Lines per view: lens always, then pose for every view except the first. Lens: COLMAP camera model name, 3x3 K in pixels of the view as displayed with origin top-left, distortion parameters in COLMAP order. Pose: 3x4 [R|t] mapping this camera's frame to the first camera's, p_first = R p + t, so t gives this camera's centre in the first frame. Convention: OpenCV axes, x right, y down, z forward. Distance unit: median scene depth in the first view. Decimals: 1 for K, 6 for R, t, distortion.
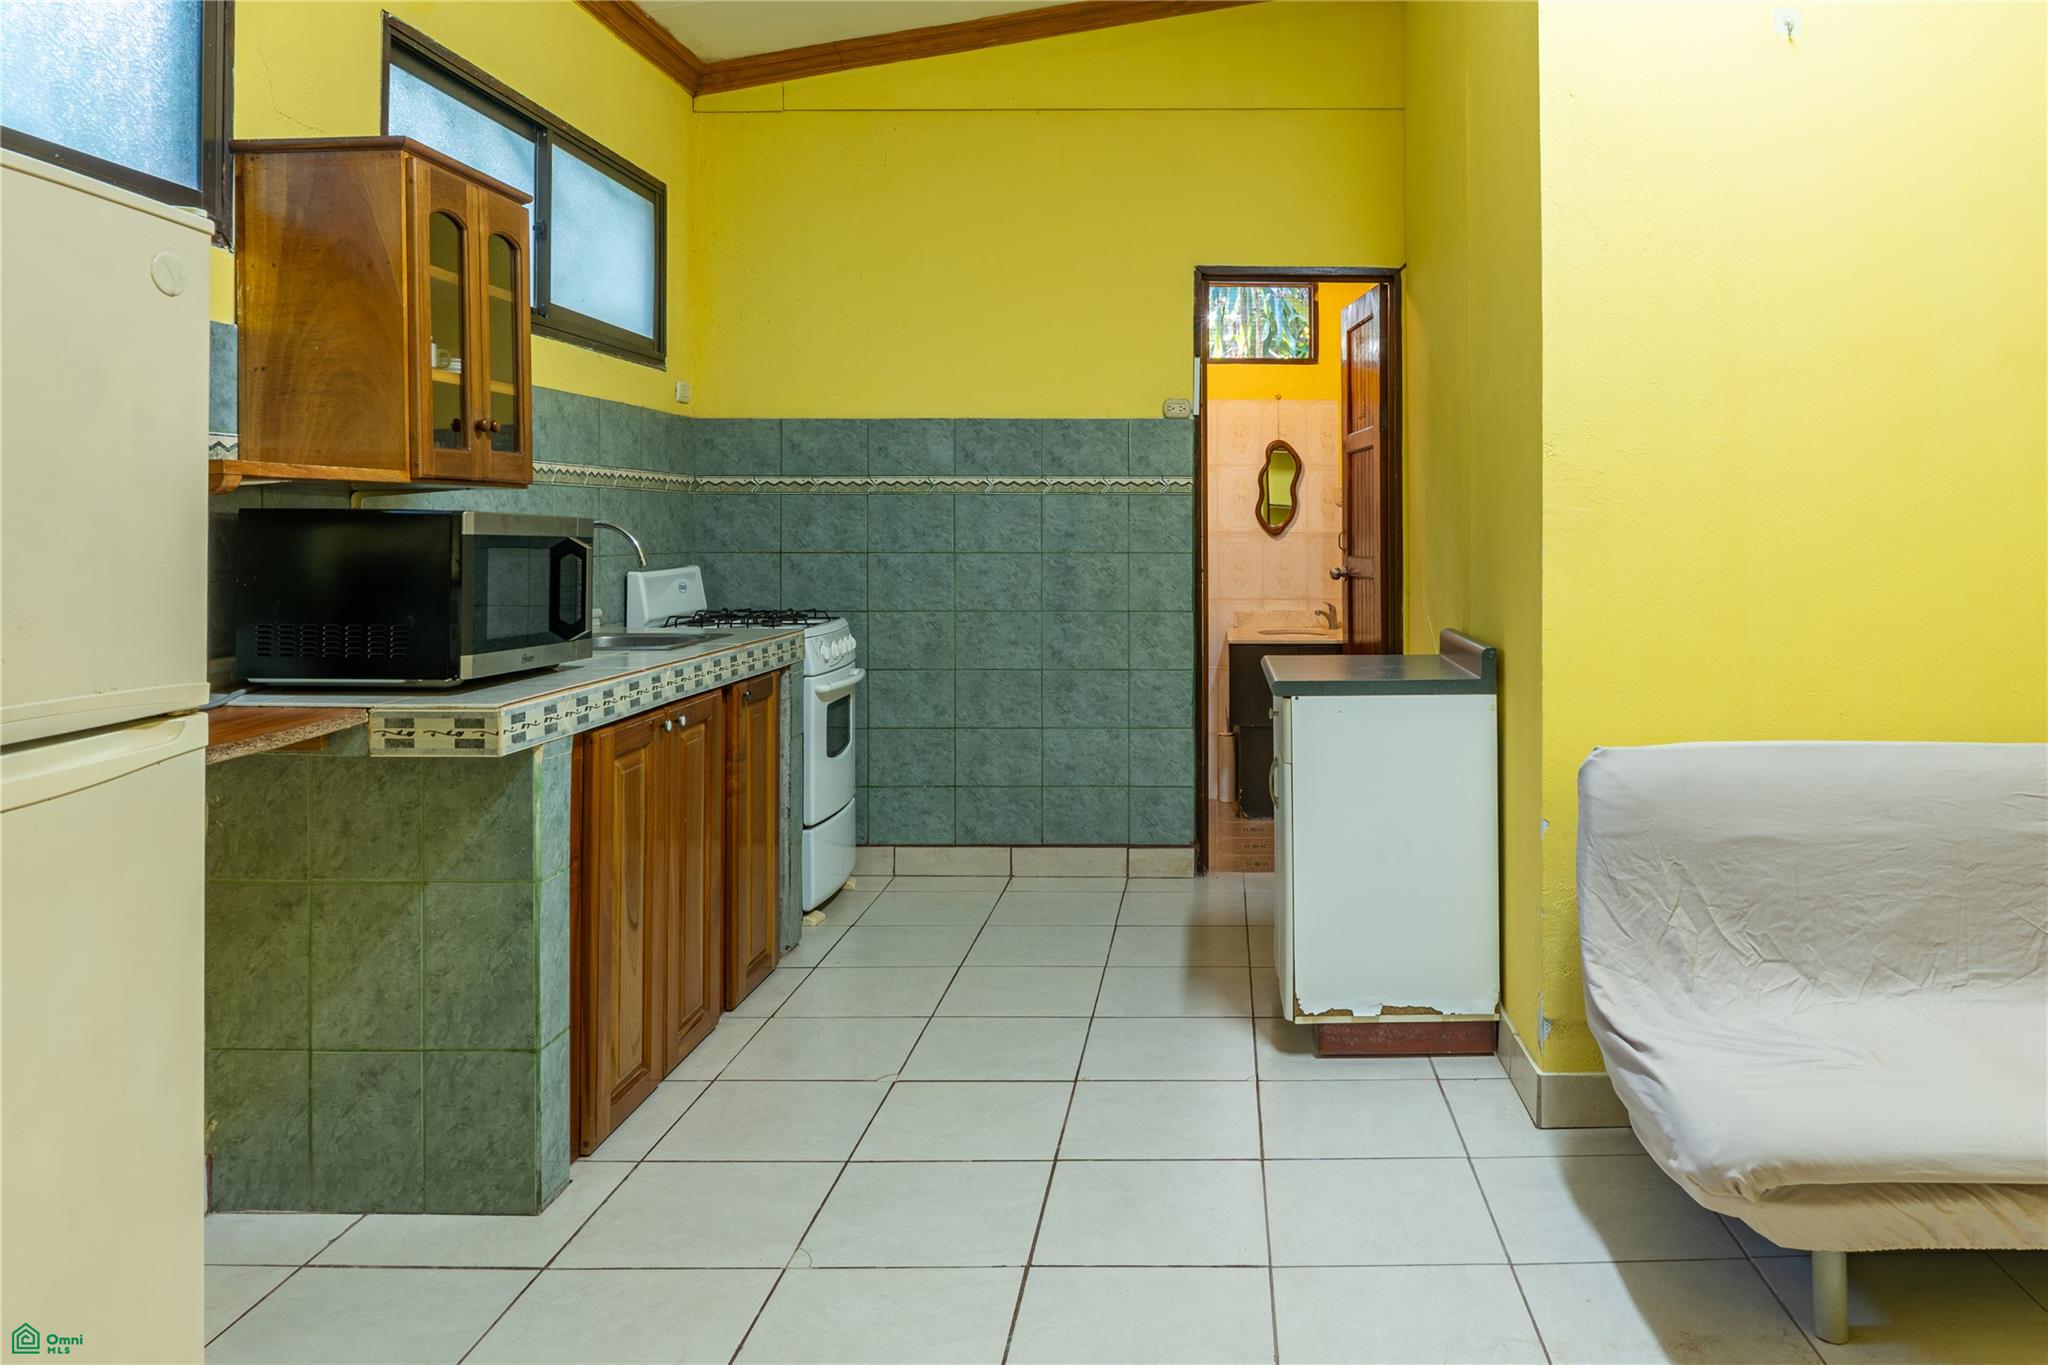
lens RADIAL K [[1445.9, 0, 1253.4], [0, 1445.9, 502.5], [0, 0, 1]] dist [-0.010783, -0.000196]
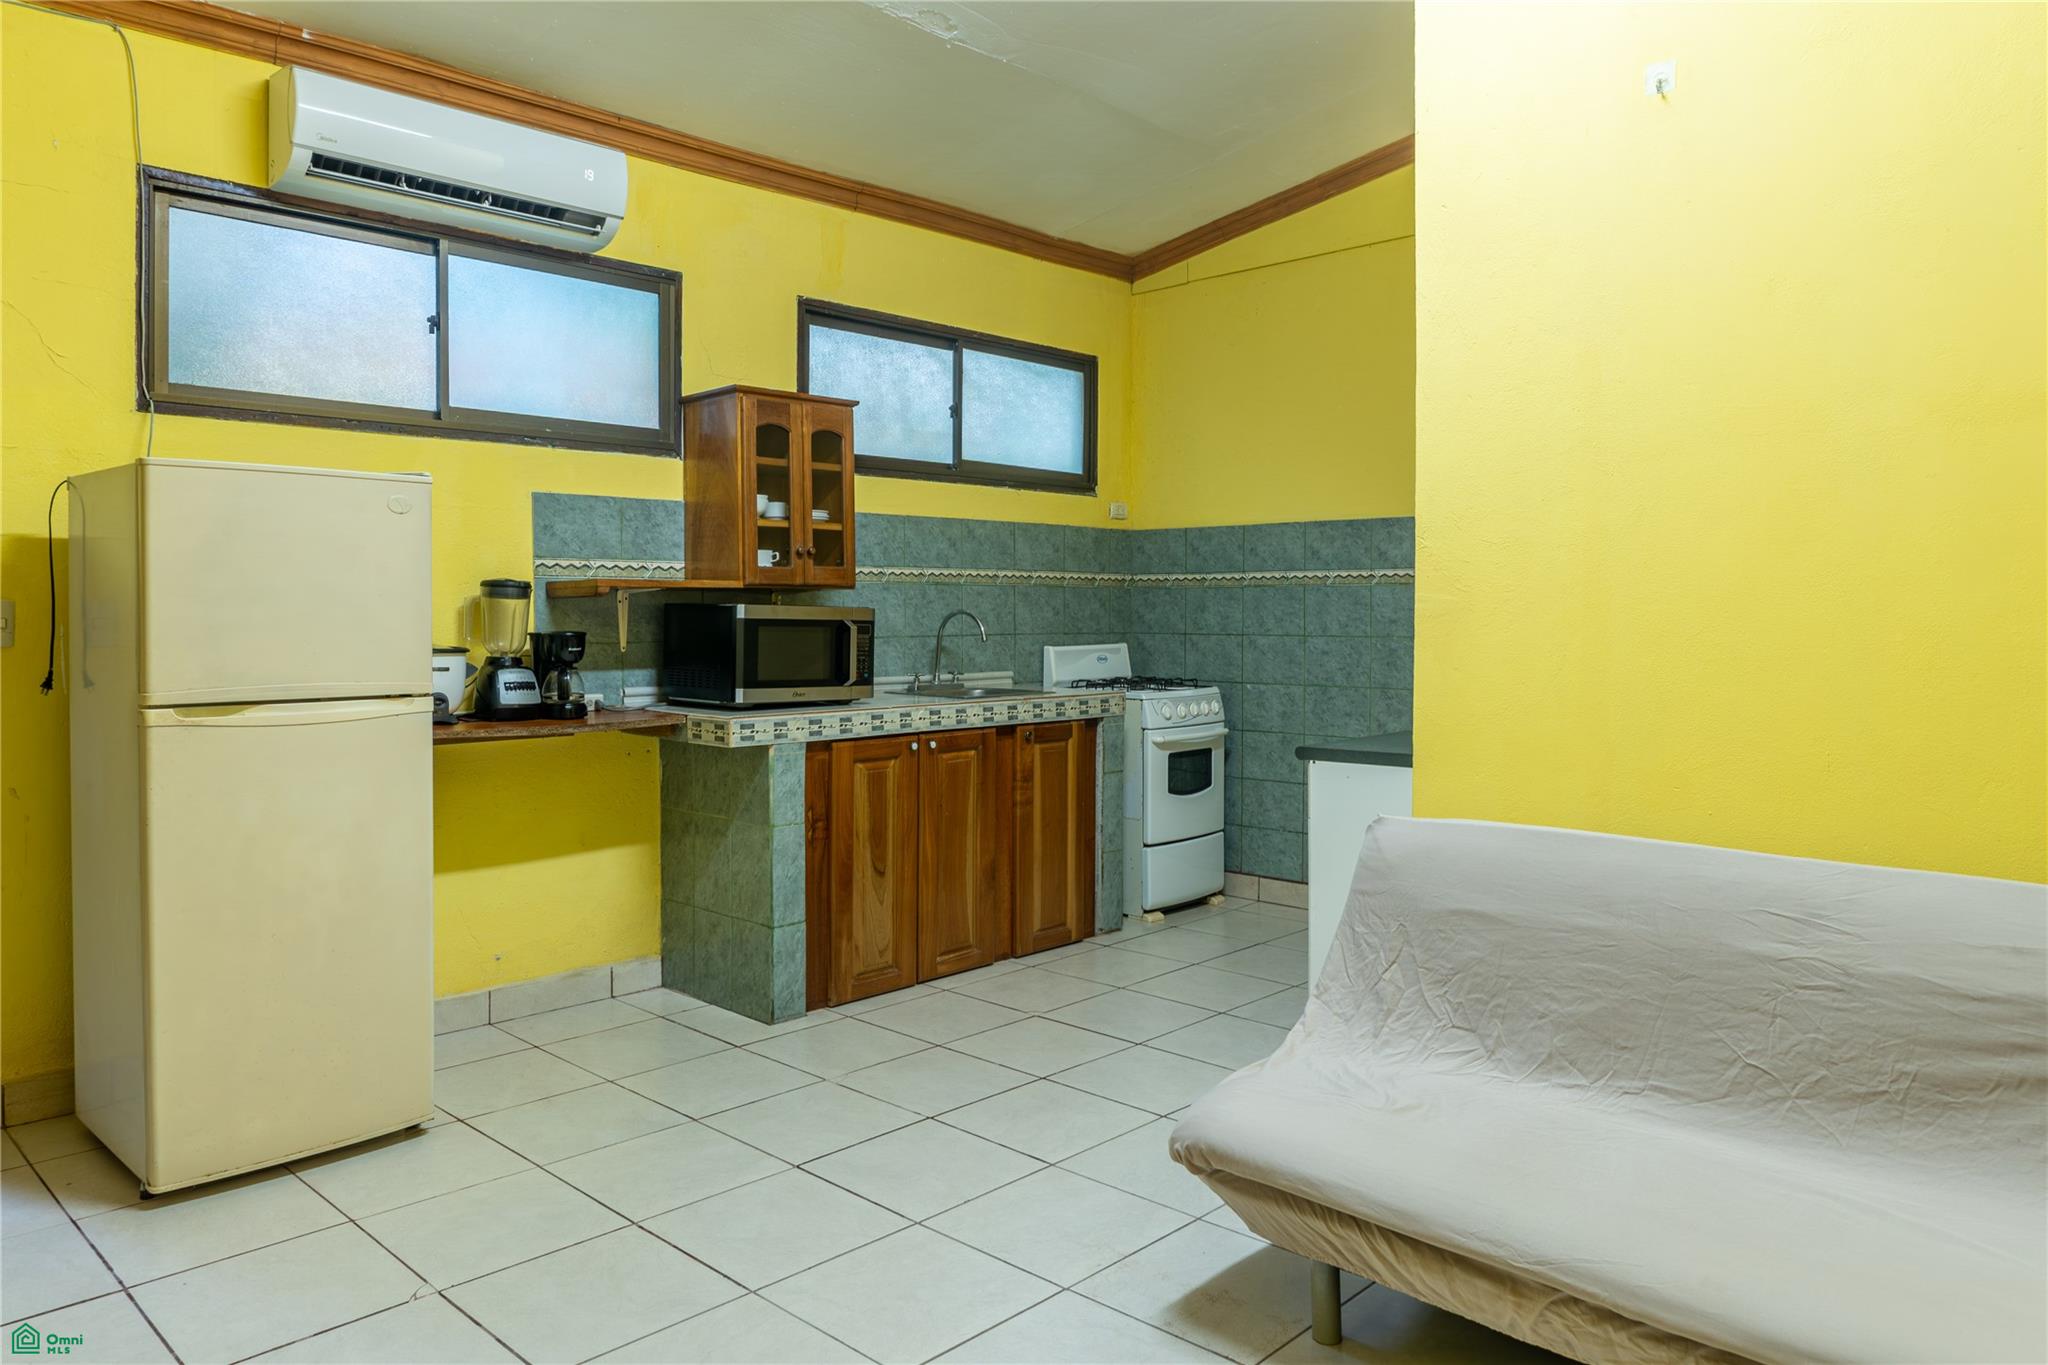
lens RADIAL K [[1381.6, 0, 1023.3], [0, 1381.6, 622.8], [0, 0, 1]] dist [-0.006901, 0.000757]
pose [[0.716534, 0.005194, -0.697533, 0.582280], [0.010998, 0.999764, 0.018743, 0.000744], [0.697465, -0.021101, 0.716308, 0.046526]]
